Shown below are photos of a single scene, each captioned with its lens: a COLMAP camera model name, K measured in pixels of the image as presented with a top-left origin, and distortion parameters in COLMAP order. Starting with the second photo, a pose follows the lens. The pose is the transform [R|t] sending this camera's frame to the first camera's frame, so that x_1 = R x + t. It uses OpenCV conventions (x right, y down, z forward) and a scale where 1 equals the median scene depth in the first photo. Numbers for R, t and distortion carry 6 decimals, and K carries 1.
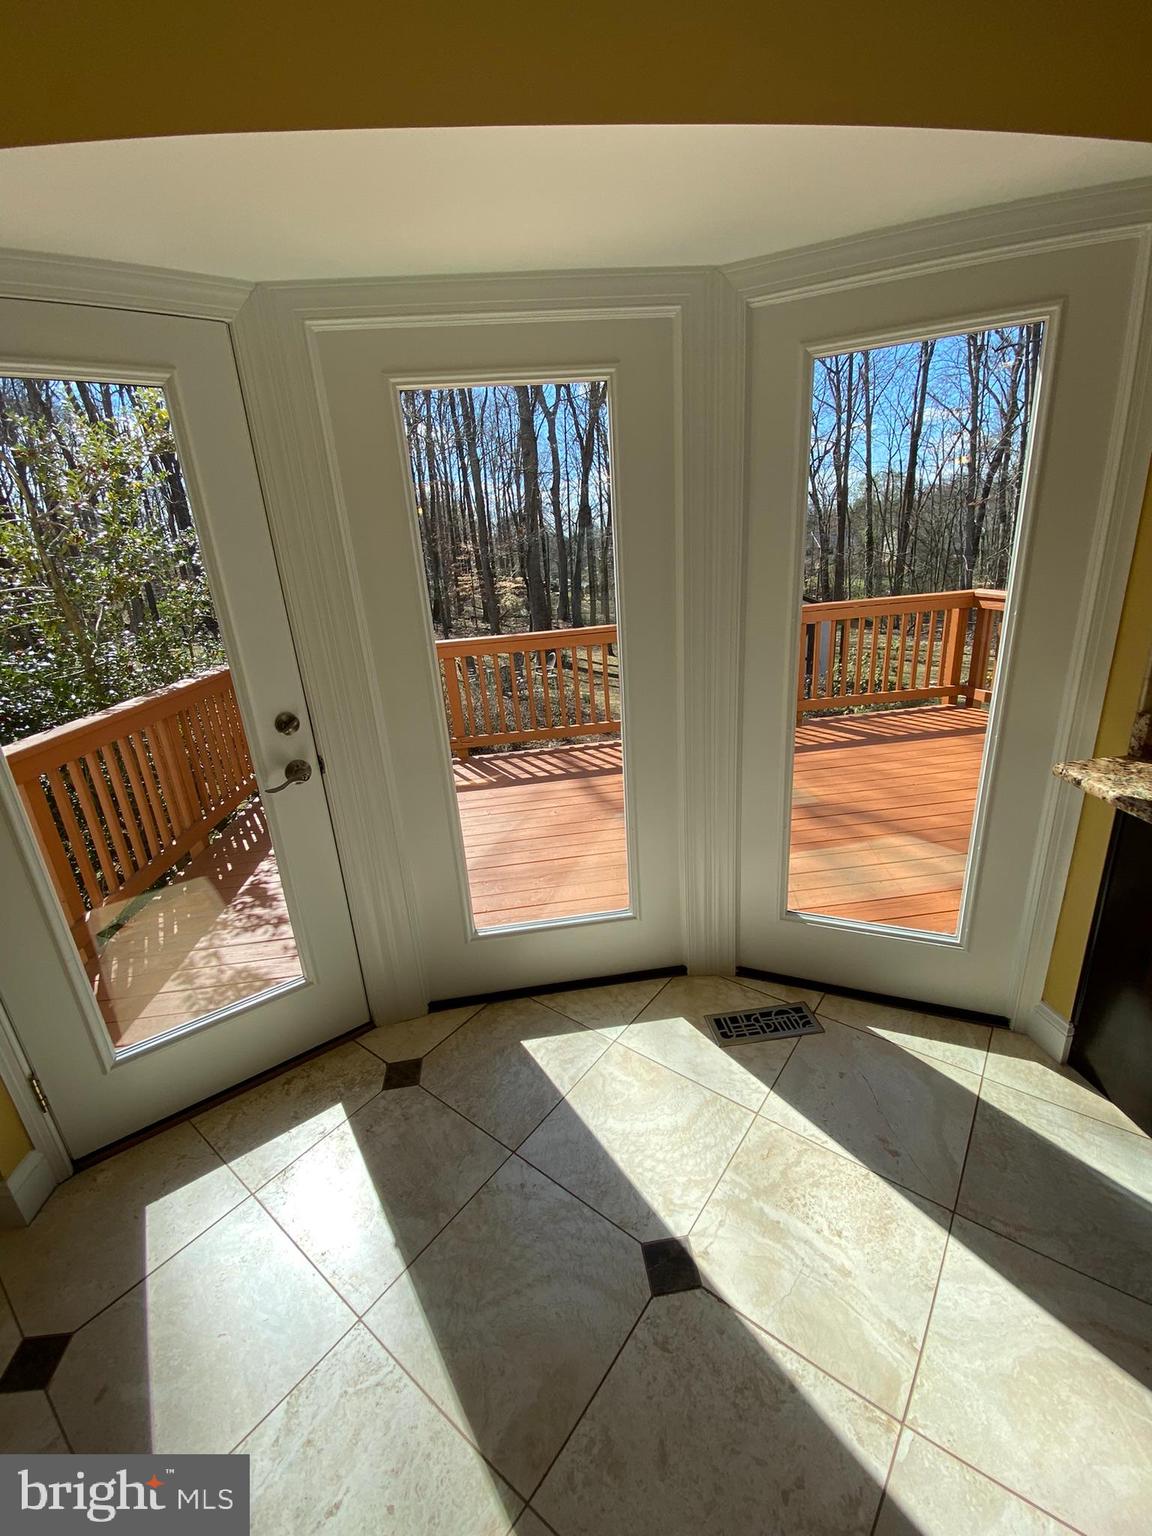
lens RADIAL K [[617.2, 0, 579.8], [0, 617.2, 765.0], [0, 0, 1]] dist [0.017589, -0.018977]
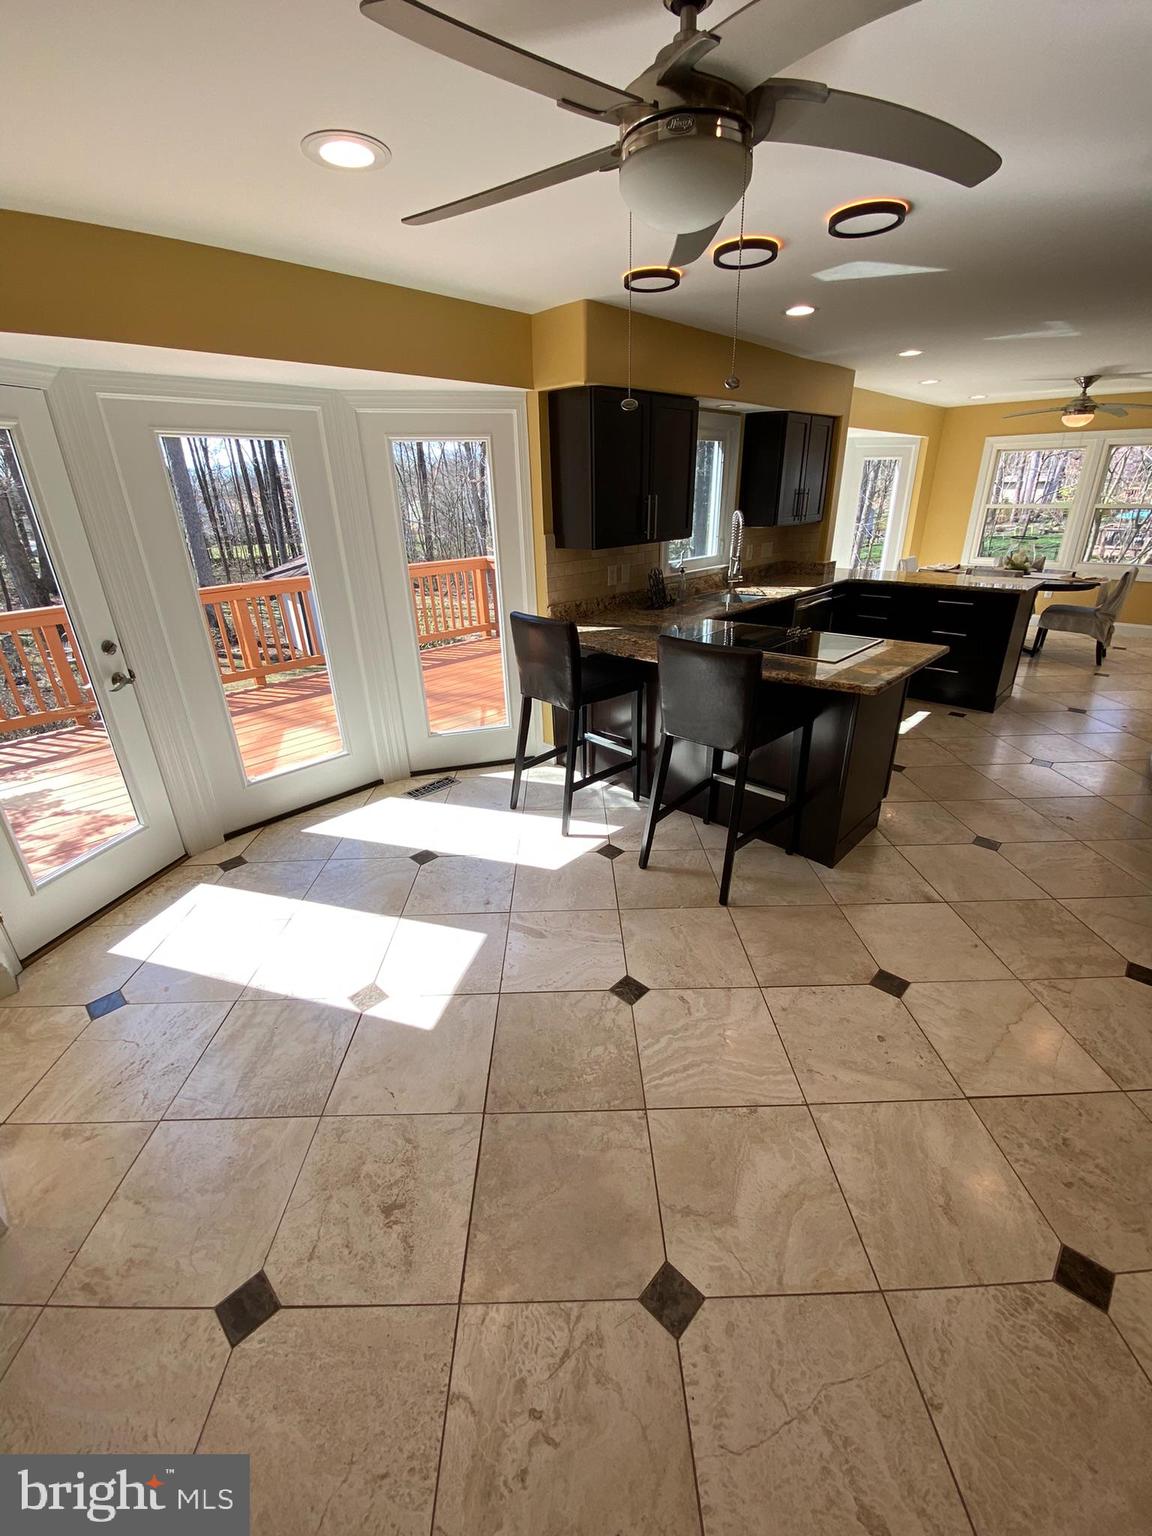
lens RADIAL K [[617.0, 0, 576.0], [0, 617.0, 768.0], [0, 0, 1]] dist [0.025199, -0.023583]
pose [[0.777483, -0.206466, 0.594047, -0.442393], [0.173616, 0.978332, 0.112800, 0.200630], [-0.604464, 0.015436, 0.796483, -0.733920]]
